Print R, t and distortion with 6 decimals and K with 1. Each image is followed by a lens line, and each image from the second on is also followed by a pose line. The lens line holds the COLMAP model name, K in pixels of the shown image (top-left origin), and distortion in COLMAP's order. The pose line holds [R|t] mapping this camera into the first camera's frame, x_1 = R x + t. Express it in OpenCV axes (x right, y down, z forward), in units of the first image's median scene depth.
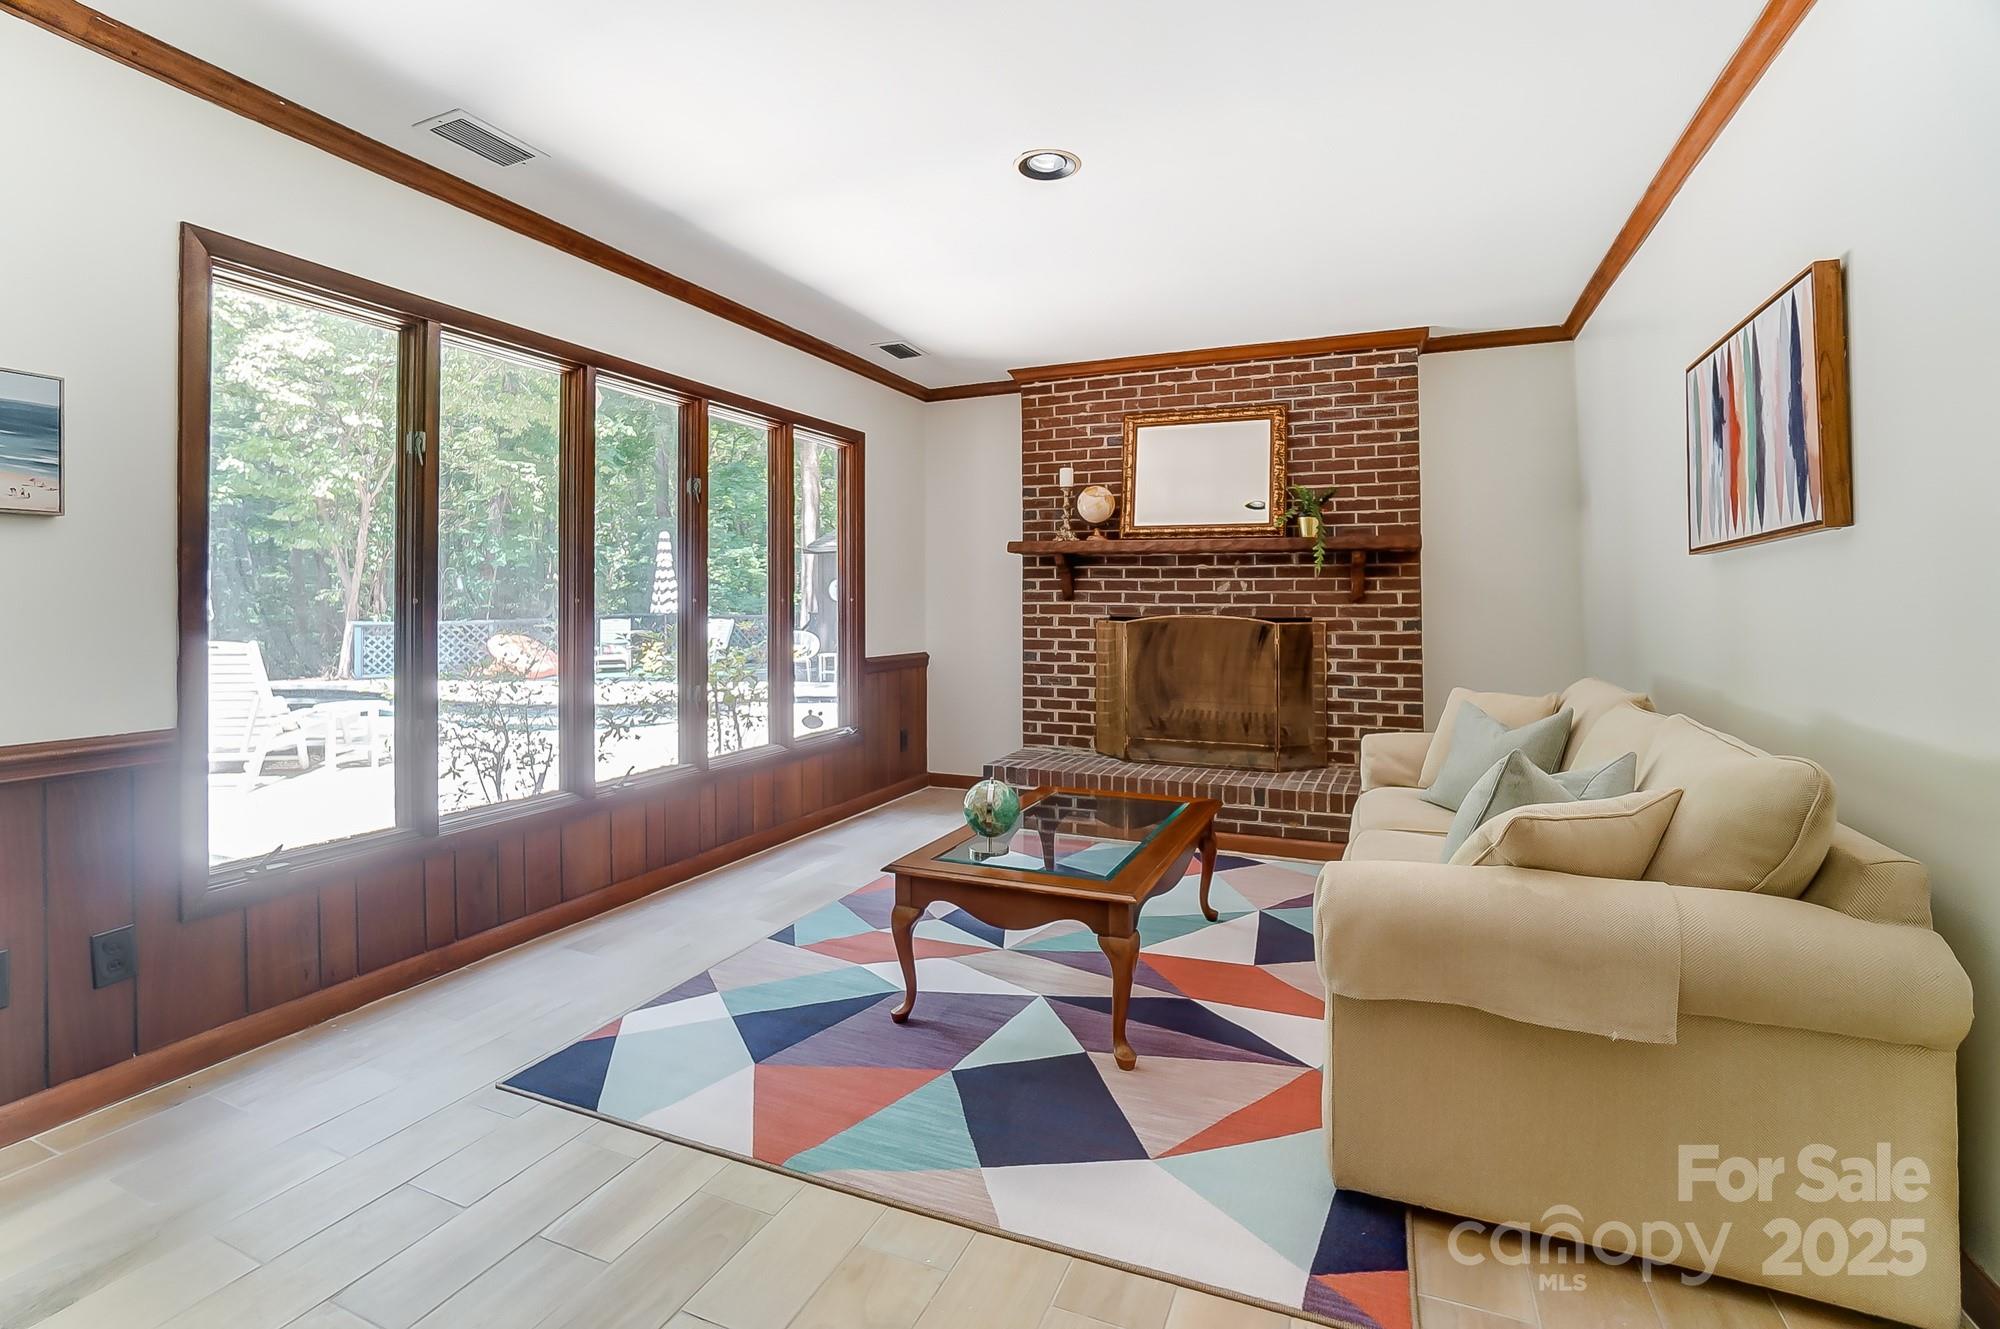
lens RADIAL K [[912.1, 0, 993.7], [0, 912.1, 591.5], [0, 0, 1]] dist [-0.029030, 0.000177]
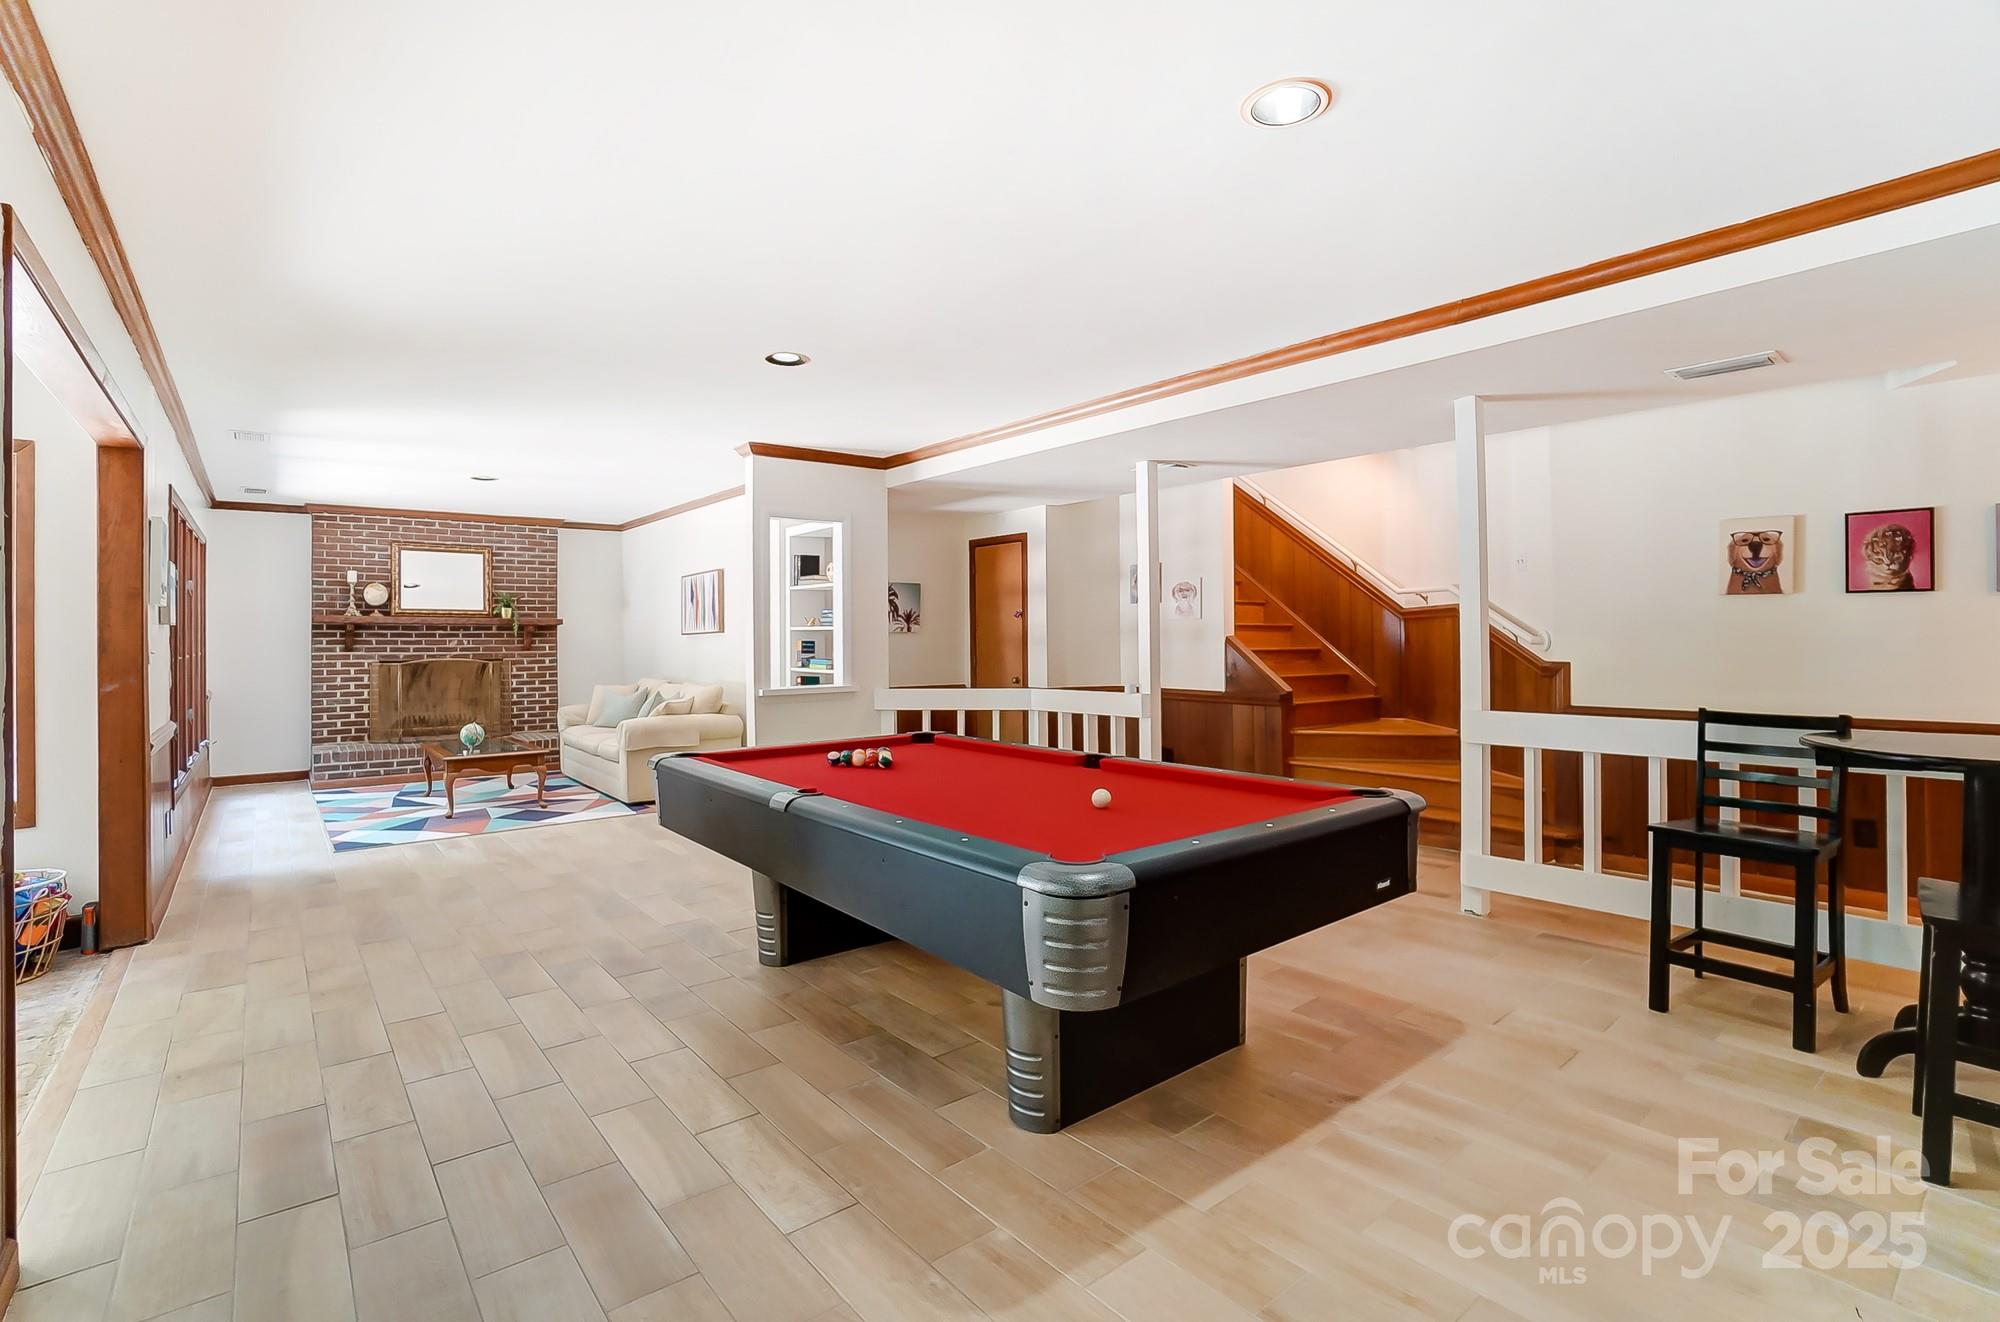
lens RADIAL K [[912.1, 0, 993.7], [0, 912.1, 588.0], [0, 0, 1]] dist [-0.029030, 0.000177]
pose [[0.463215, 0.042145, 0.885243, -0.835831], [-0.003226, 0.998942, -0.045870, -0.035105], [-0.886240, 0.018392, 0.462861, -0.786882]]
